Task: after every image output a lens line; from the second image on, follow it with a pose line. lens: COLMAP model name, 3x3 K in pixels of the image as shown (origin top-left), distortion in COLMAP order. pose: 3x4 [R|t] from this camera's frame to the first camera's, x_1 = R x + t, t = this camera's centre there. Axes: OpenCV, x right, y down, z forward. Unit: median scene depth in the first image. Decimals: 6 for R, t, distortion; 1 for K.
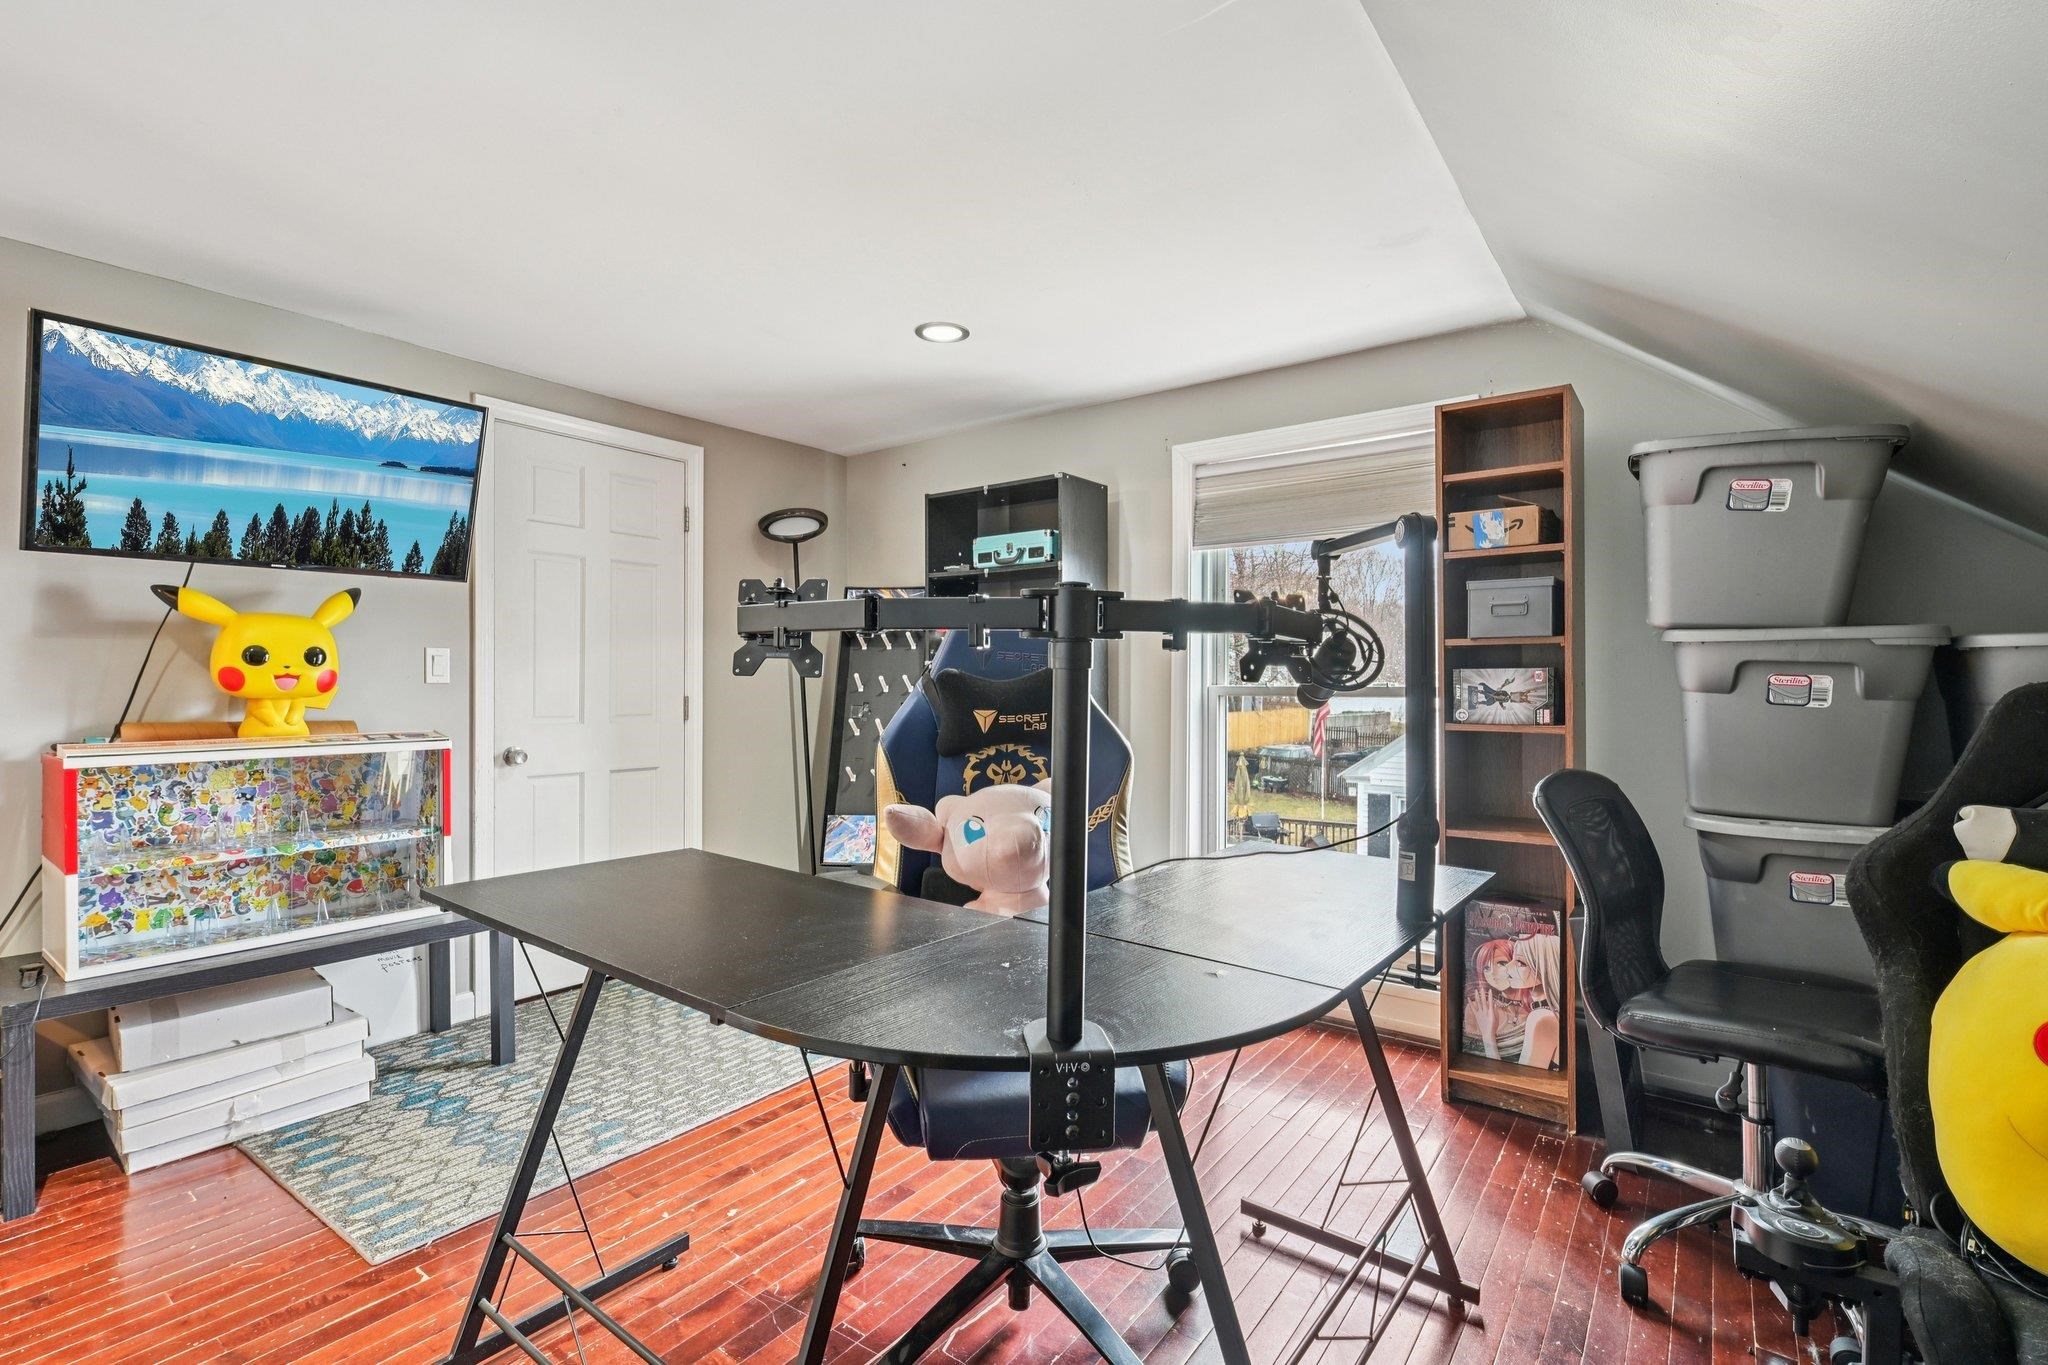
lens RADIAL K [[933.1, 0, 1018.7], [0, 933.1, 697.9], [0, 0, 1]] dist [-0.000661, 0.000008]
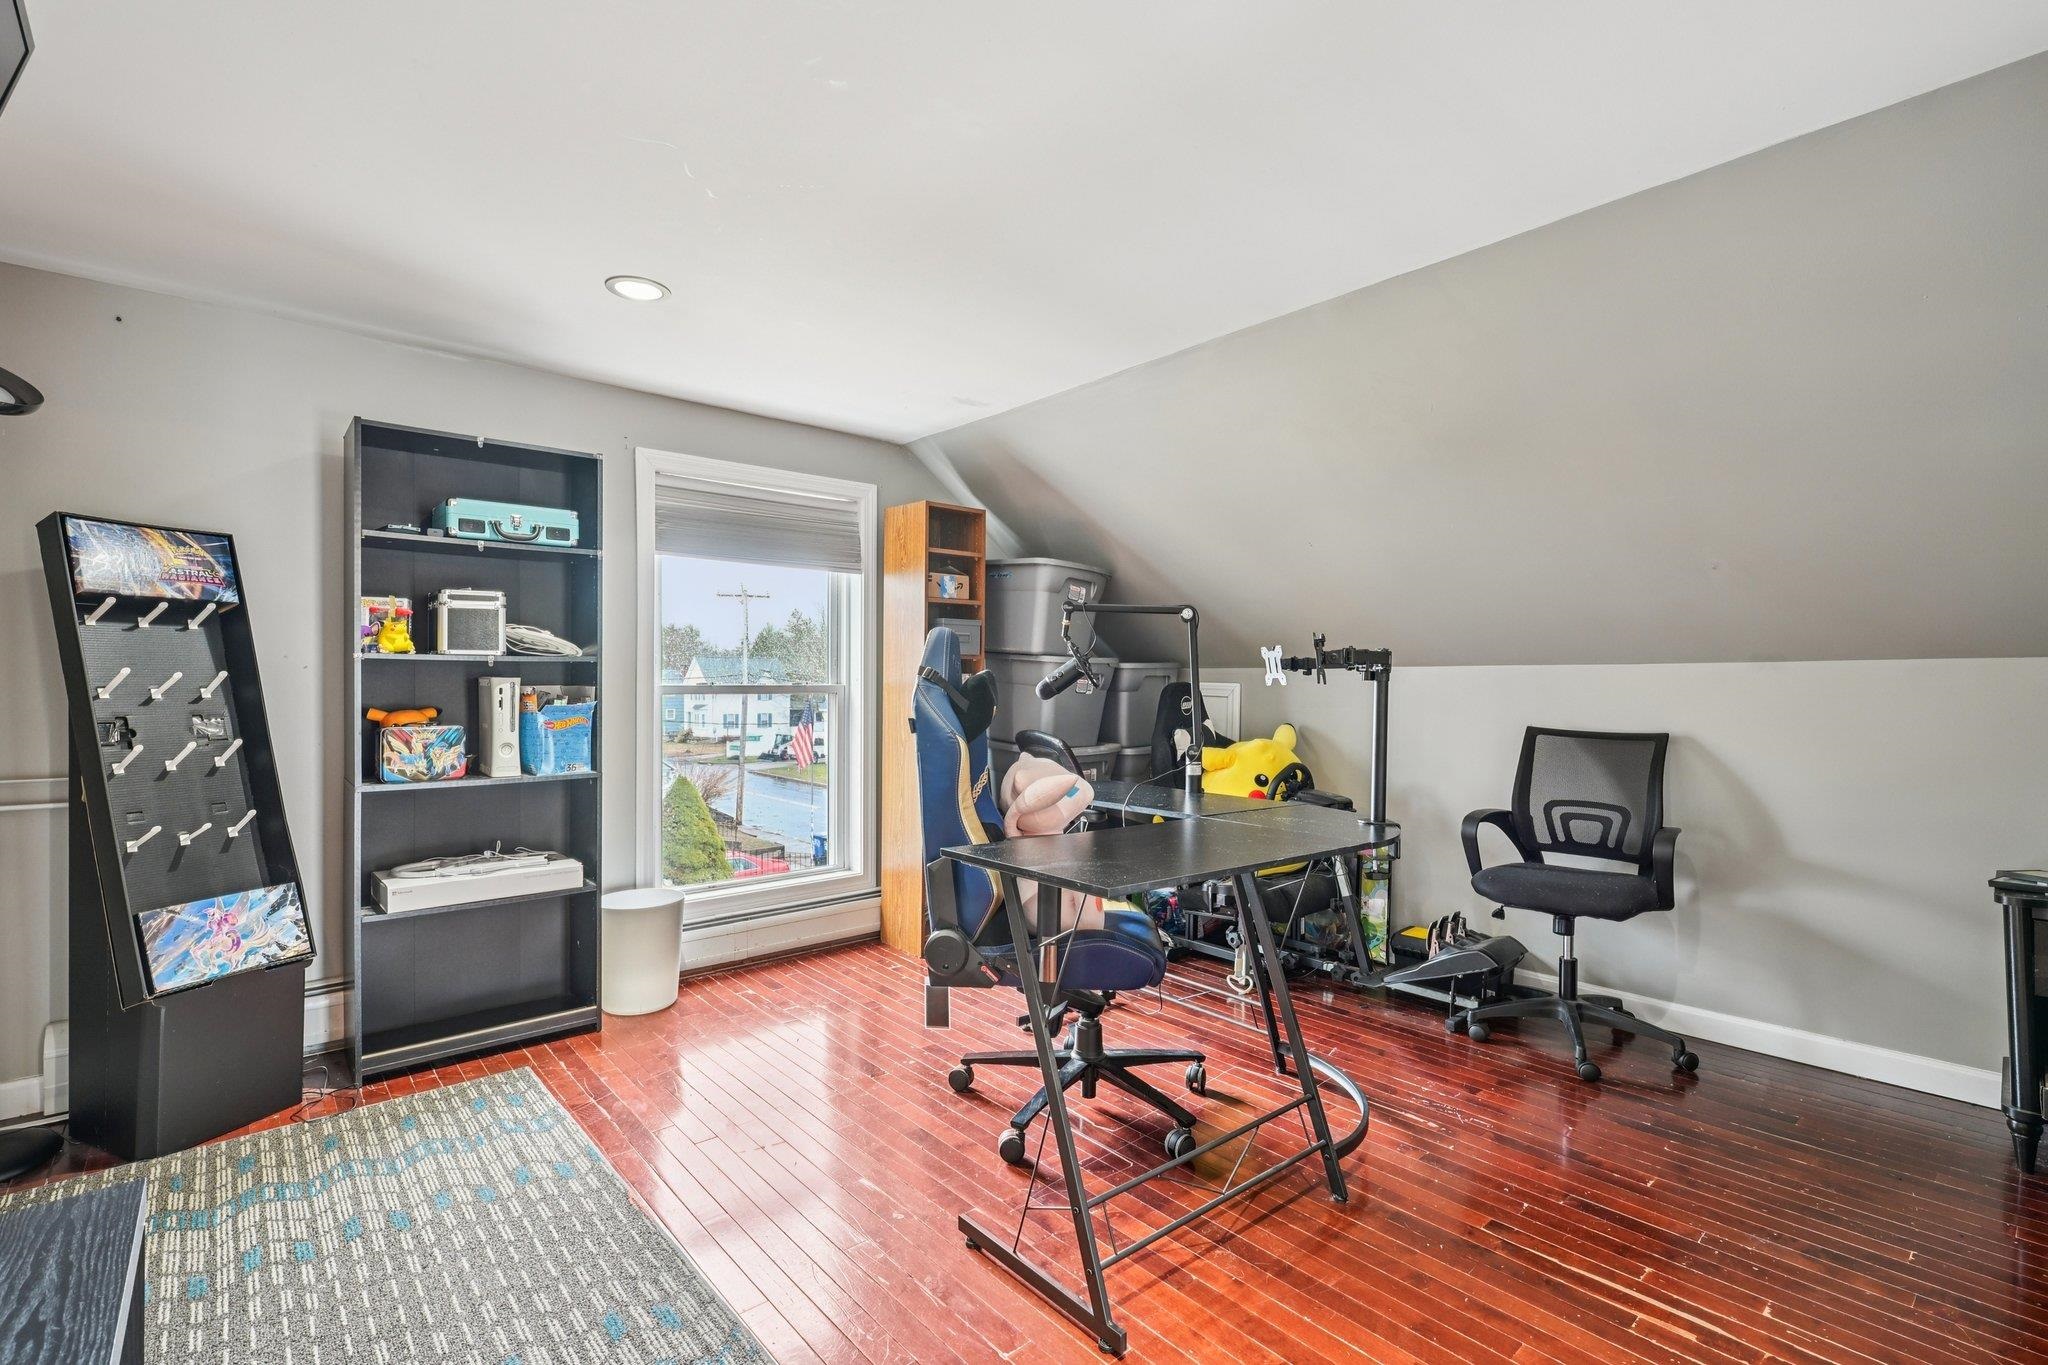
lens RADIAL K [[928.0, 0, 1017.4], [0, 928.0, 684.6], [0, 0, 1]] dist [-0.000275, -0.000161]
pose [[0.214015, -0.007436, 0.976802, -0.727816], [0.010859, 0.999927, 0.005232, -0.014406], [-0.976770, 0.009487, 0.214081, 0.388152]]
